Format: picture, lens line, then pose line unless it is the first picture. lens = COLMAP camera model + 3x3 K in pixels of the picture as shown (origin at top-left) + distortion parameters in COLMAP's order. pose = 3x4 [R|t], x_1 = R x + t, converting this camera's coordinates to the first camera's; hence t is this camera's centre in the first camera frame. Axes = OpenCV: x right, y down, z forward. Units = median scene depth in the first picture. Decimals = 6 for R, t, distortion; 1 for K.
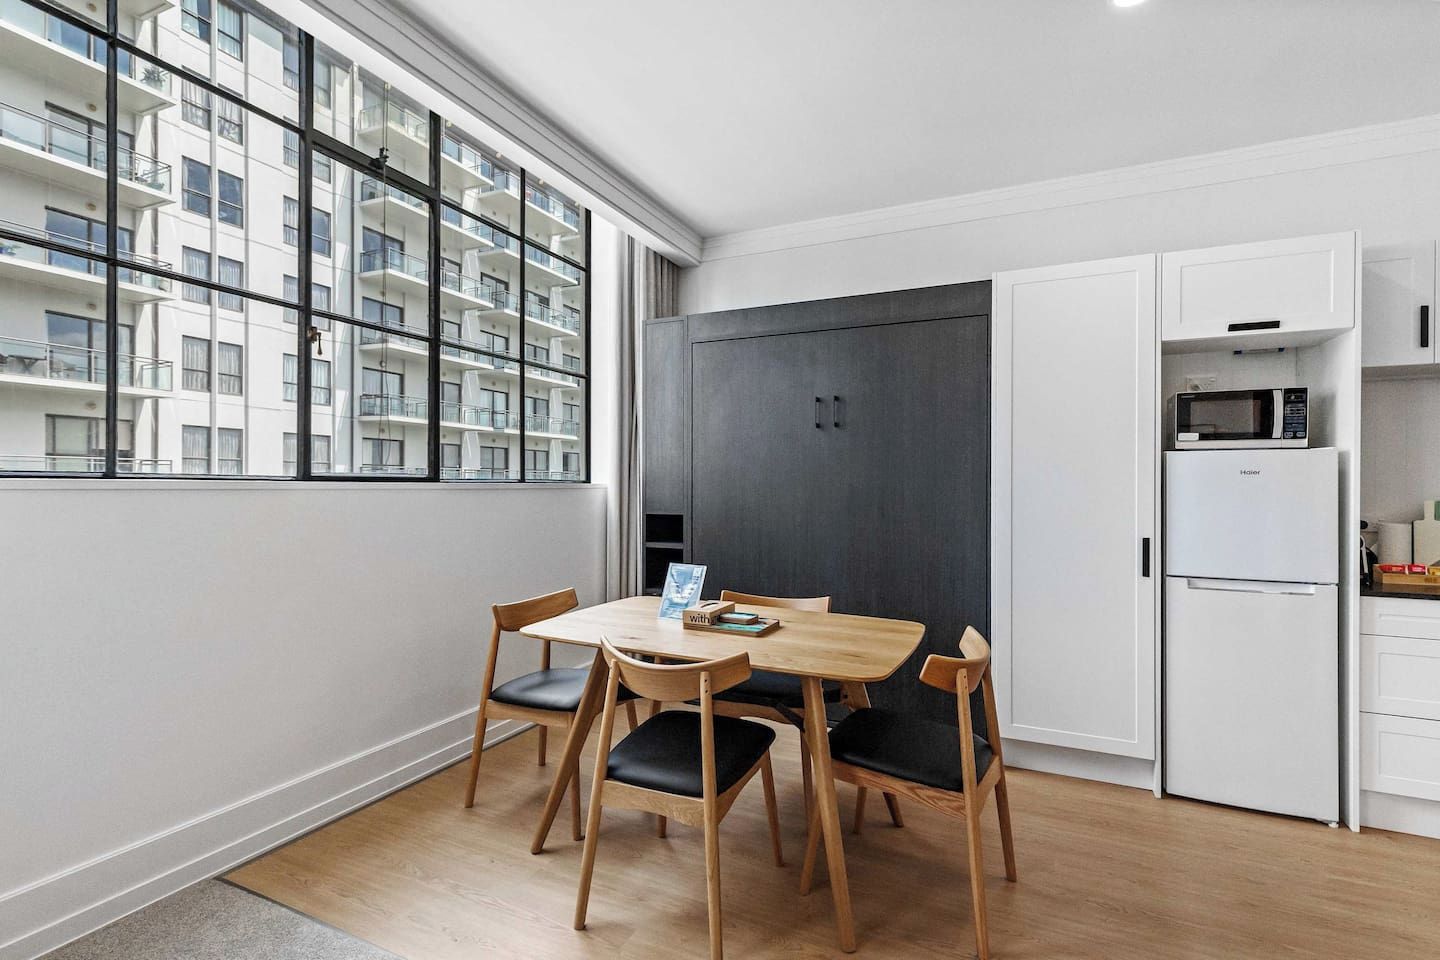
lens RADIAL K [[655.5, 0, 735.0], [0, 655.5, 481.4], [0, 0, 1]] dist [0.004178, 0.000592]
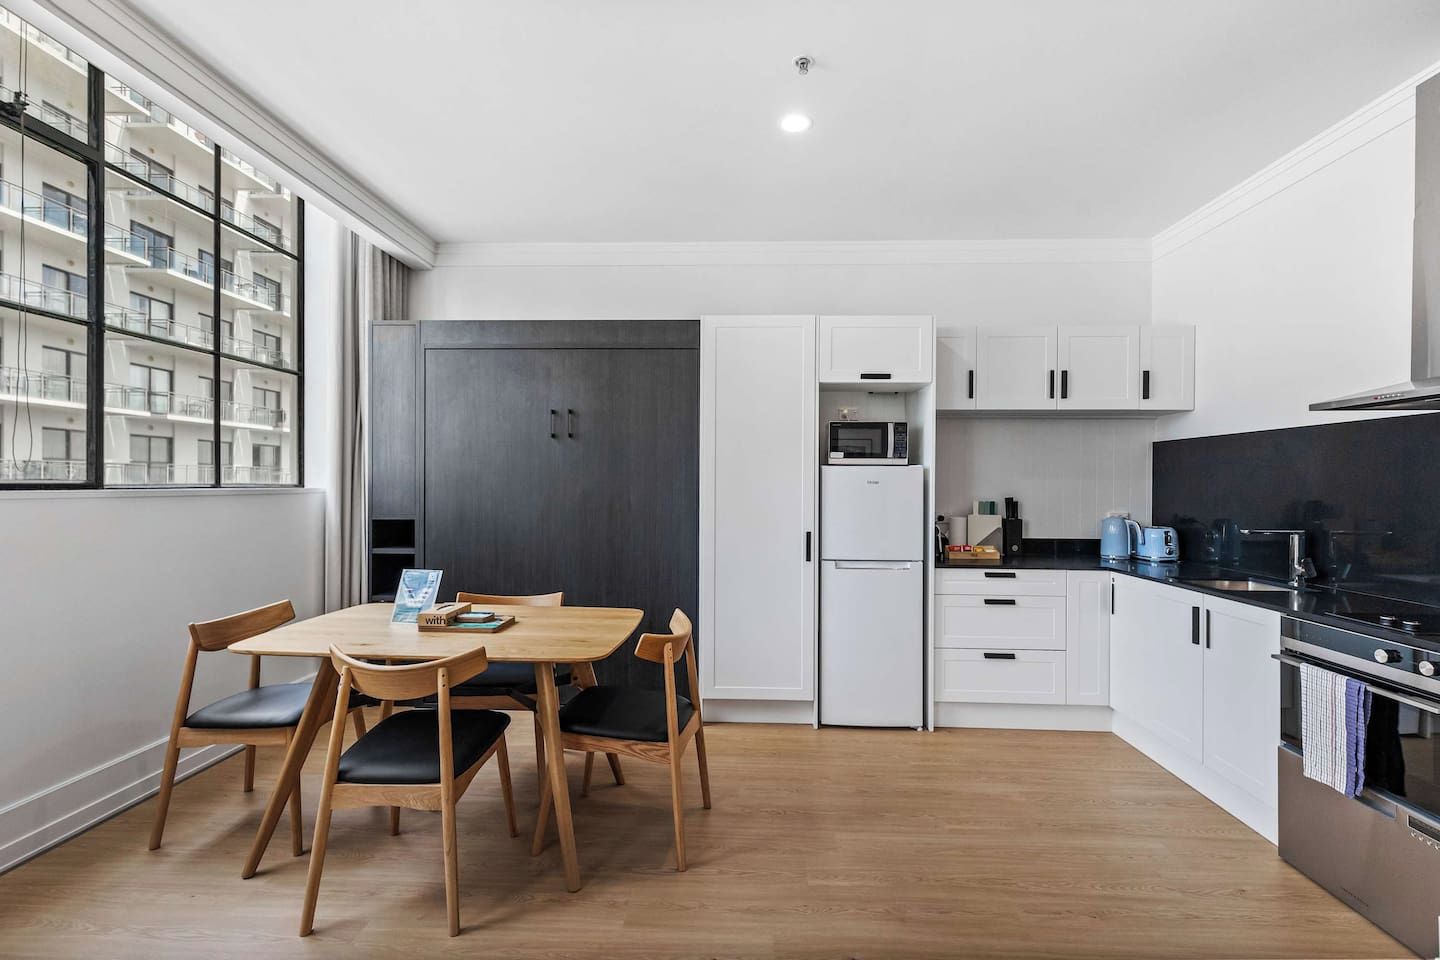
lens RADIAL K [[638.3, 0, 720.0], [0, 638.3, 480.0], [0, 0, 1]] dist [0.008589, -0.001004]
pose [[0.930653, 0.001435, 0.365899, -0.004664], [-0.002403, 0.999995, 0.002192, -0.019965], [-0.365894, -0.002919, 0.930652, -0.122949]]
